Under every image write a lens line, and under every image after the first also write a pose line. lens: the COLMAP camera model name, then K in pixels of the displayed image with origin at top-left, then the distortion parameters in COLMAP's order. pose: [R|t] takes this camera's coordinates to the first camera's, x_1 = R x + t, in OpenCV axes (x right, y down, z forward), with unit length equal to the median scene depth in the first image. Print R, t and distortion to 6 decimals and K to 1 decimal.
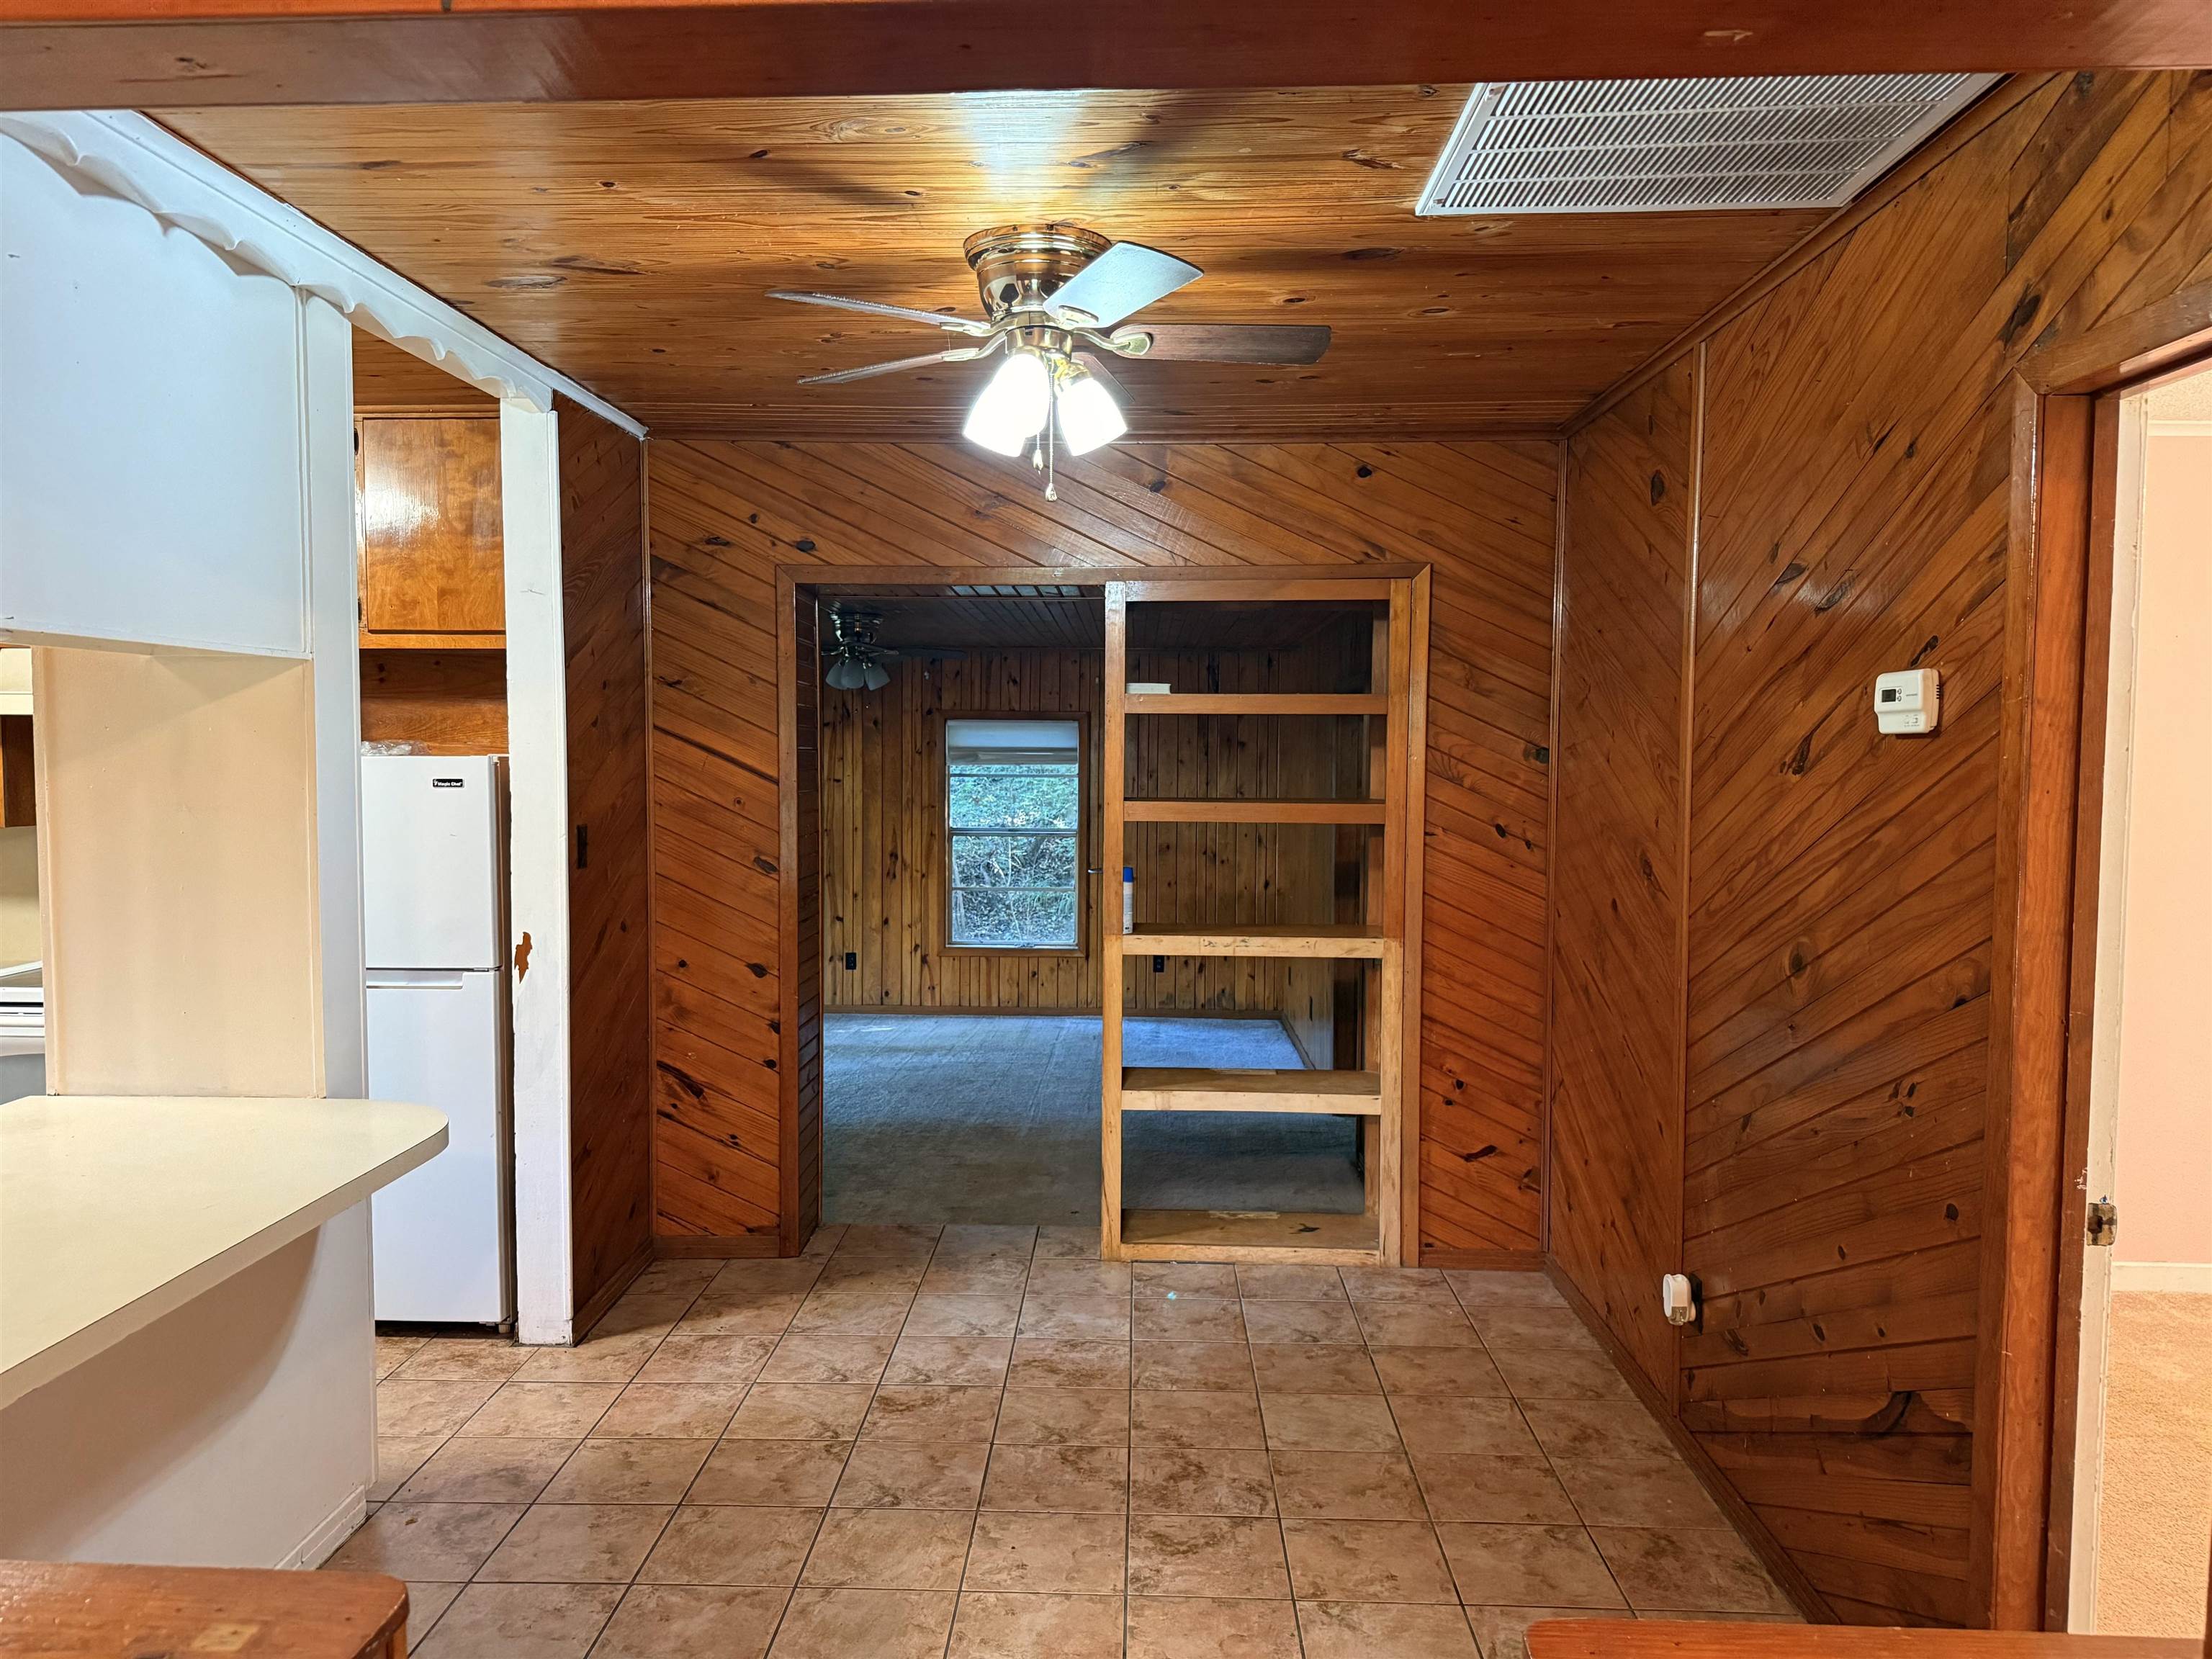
lens RADIAL K [[1557.4, 0, 1094.8], [0, 1557.4, 847.0], [0, 0, 1]] dist [0.069114, -0.093285]
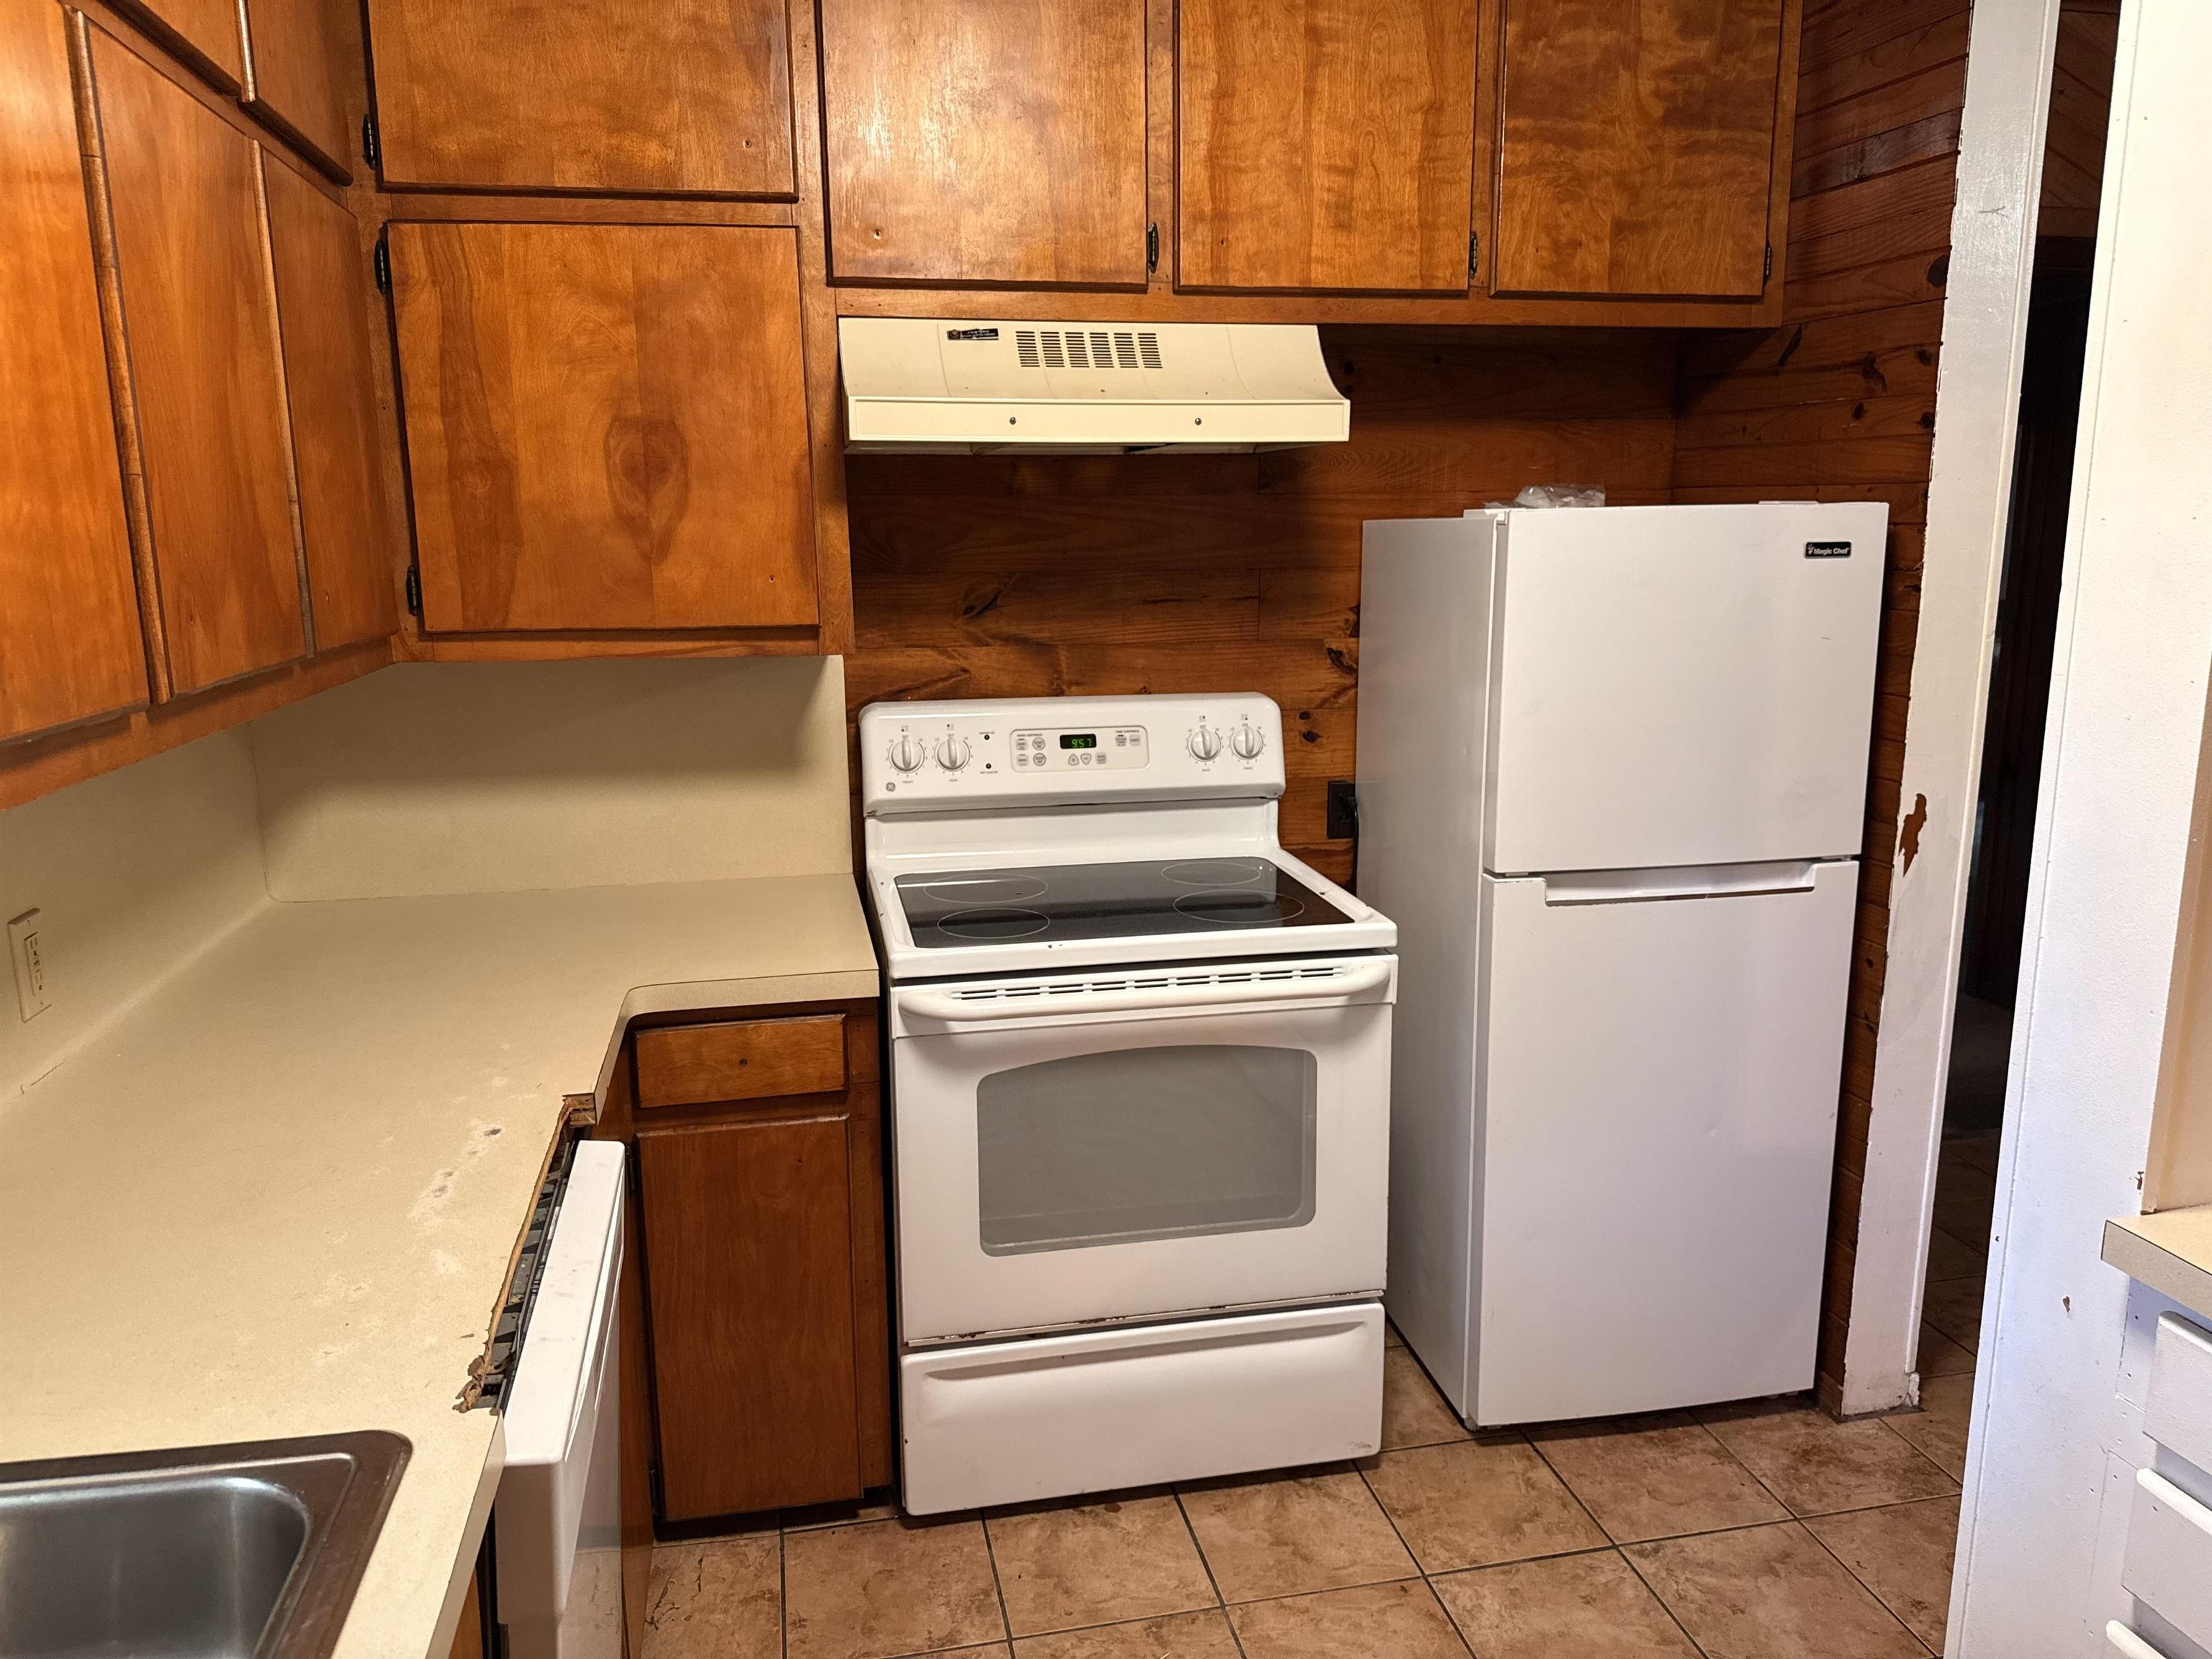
lens RADIAL K [[1557.4, 0, 1095.1], [0, 1557.4, 839.4], [0, 0, 1]] dist [0.069114, -0.093285]
pose [[0.970482, -0.058077, 0.234077, -0.713092], [0.025558, 0.989873, 0.139635, -0.019645], [-0.239816, -0.129531, 0.962138, 0.418768]]
